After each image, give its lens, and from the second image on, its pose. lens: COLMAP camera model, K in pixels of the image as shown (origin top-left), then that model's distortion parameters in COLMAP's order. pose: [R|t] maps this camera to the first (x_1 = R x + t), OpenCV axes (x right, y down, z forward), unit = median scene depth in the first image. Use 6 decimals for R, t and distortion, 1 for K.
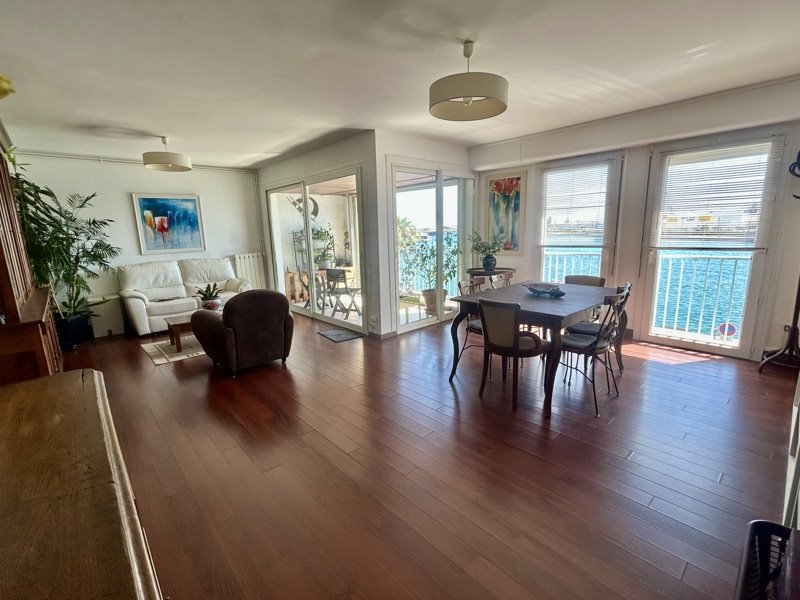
lens RADIAL K [[369.9, 0, 399.5], [0, 369.9, 300.3], [0, 0, 1]] dist [-0.000667, -0.000034]
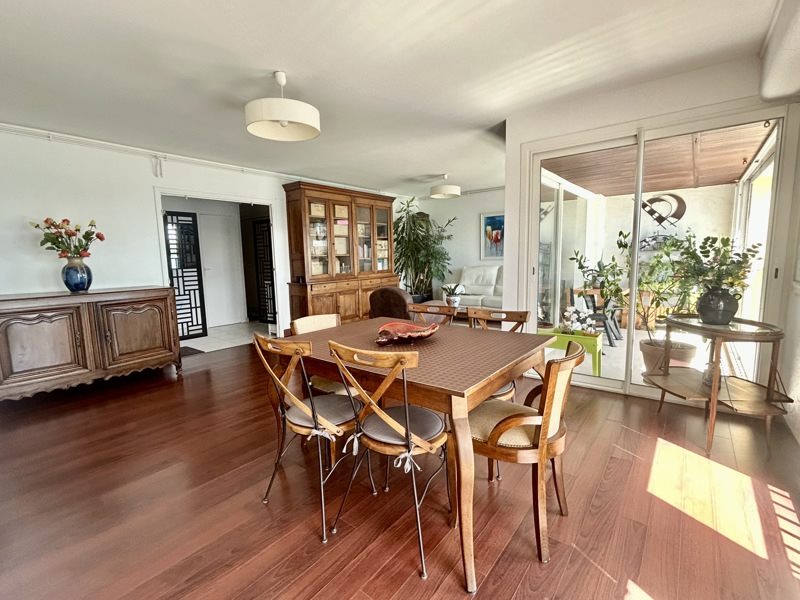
lens RADIAL K [[369.9, 0, 400.4], [0, 369.9, 300.4], [0, 0, 1]] dist [-0.000667, -0.000034]
pose [[0.164767, 0.148644, -0.975068, 0.416232], [-0.168893, 0.978230, 0.120587, -0.067494], [0.971765, 0.144813, 0.186285, 0.361667]]
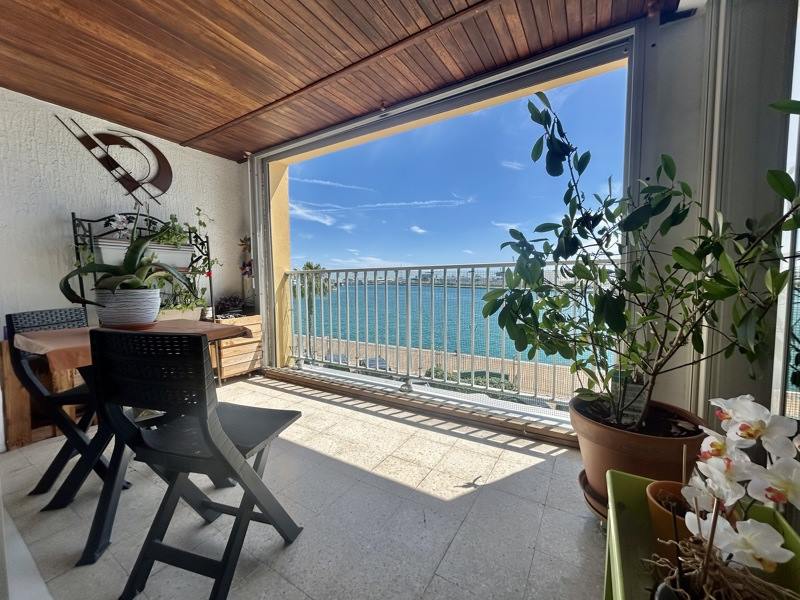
lens RADIAL K [[321.9, 0, 399.3], [0, 321.9, 300.1], [0, 0, 1]] dist [-0.000204, 0.000058]
pose [[0.961790, 0.001805, 0.273782, -0.074865], [0.034482, 0.991217, -0.127670, -0.056445], [-0.271608, 0.132232, 0.953281, 0.615984]]
